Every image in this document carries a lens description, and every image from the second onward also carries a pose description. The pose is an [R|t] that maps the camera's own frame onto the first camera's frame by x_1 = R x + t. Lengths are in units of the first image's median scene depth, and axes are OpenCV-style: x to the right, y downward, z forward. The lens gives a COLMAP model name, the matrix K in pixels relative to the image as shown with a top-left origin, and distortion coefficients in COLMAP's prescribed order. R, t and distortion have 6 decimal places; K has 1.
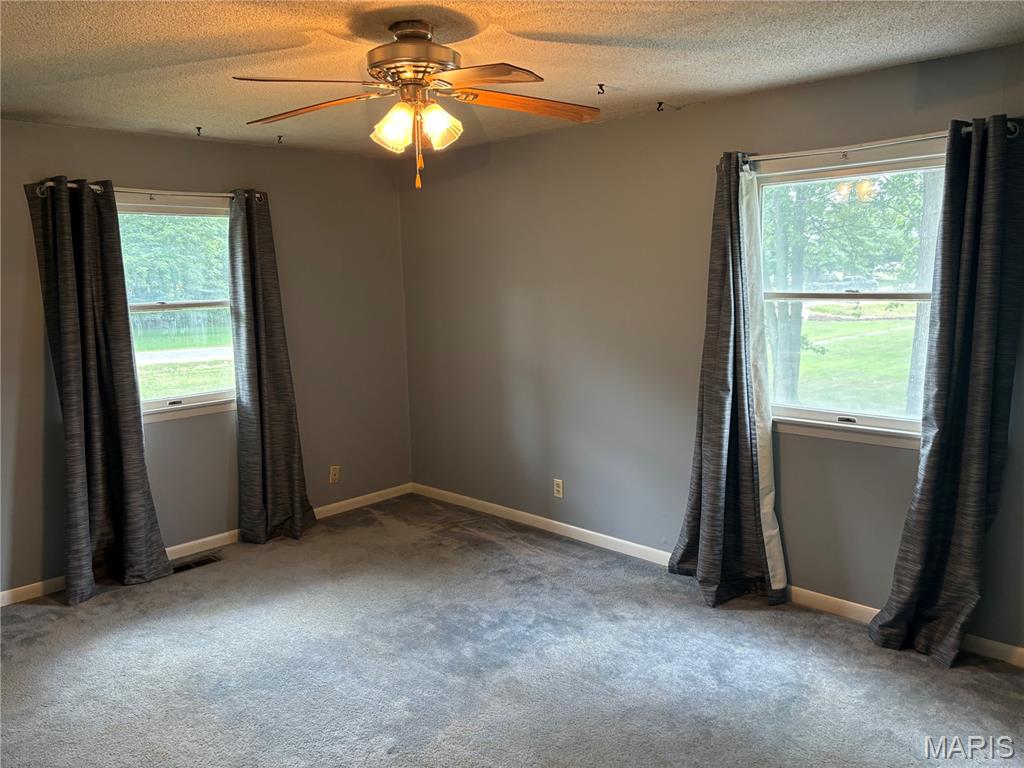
lens RADIAL K [[776.0, 0, 501.4], [0, 776.0, 392.1], [0, 0, 1]] dist [0.019615, -0.014041]
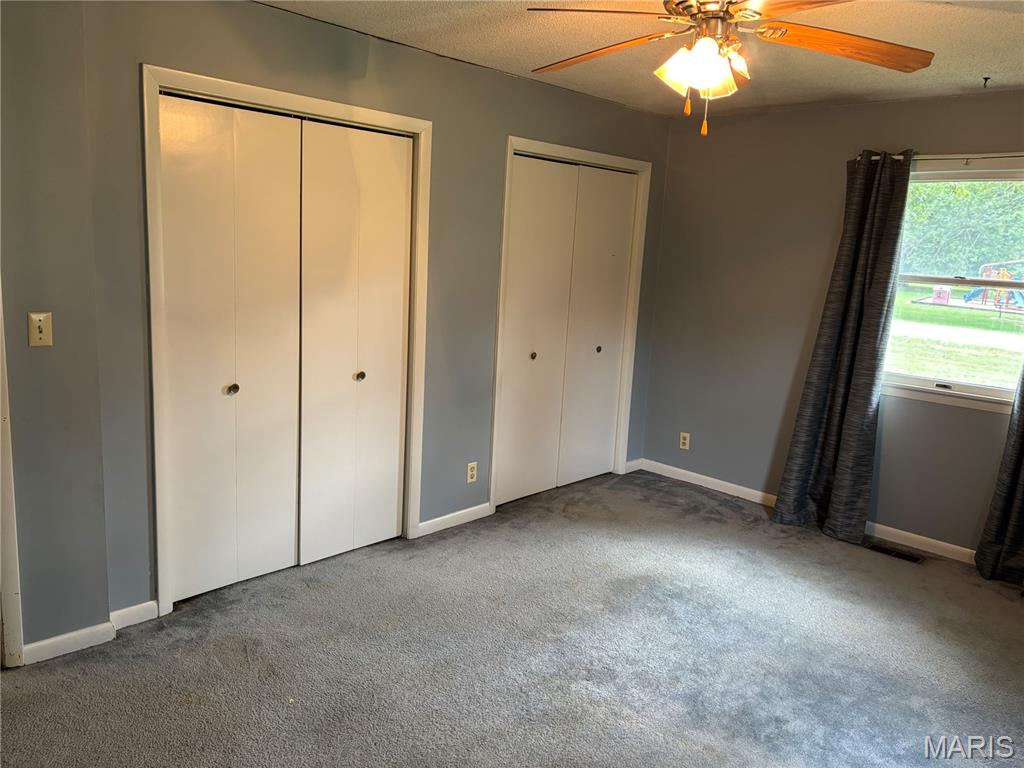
lens RADIAL K [[776.0, 0, 510.8], [0, 776.0, 380.9], [0, 0, 1]] dist [0.019615, -0.014041]
pose [[-0.000379, 0.198262, -0.980149, 0.560149], [-0.203550, 0.959614, 0.194187, -0.077565], [0.979065, 0.199583, 0.039993, 0.529268]]
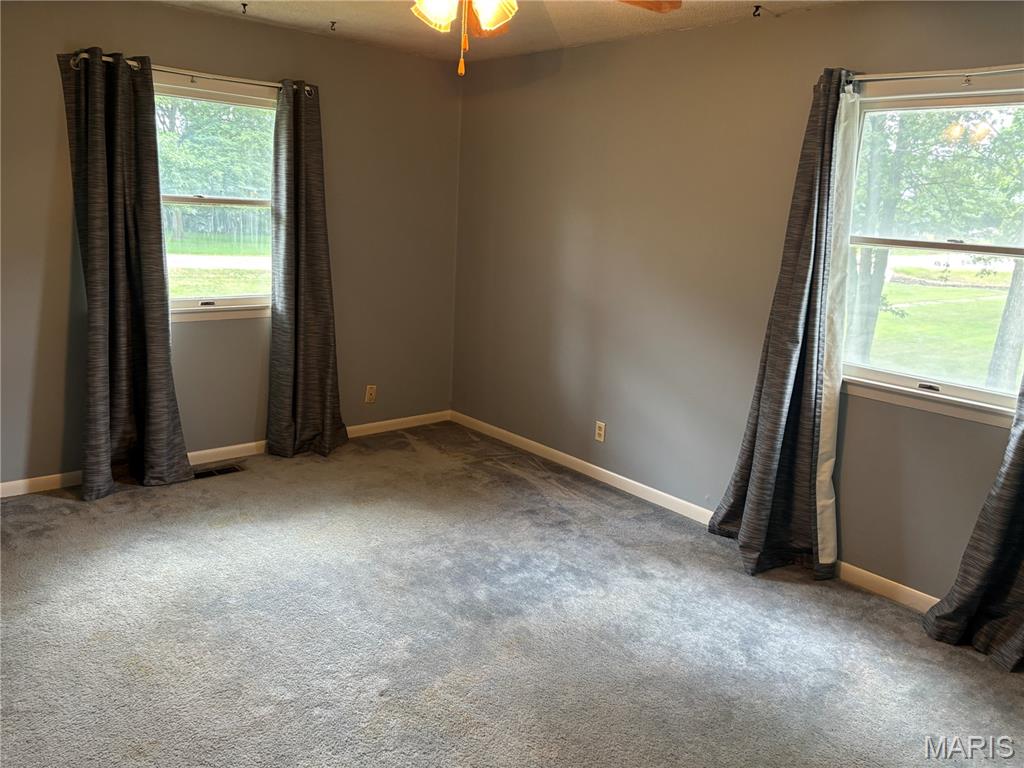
lens RADIAL K [[776.0, 0, 511.9], [0, 776.0, 387.2], [0, 0, 1]] dist [0.019615, -0.014041]
pose [[0.993709, 0.094266, -0.060472, 0.022959], [-0.089195, 0.992658, 0.081695, 0.004828], [0.067729, -0.075787, 0.994821, 0.076227]]
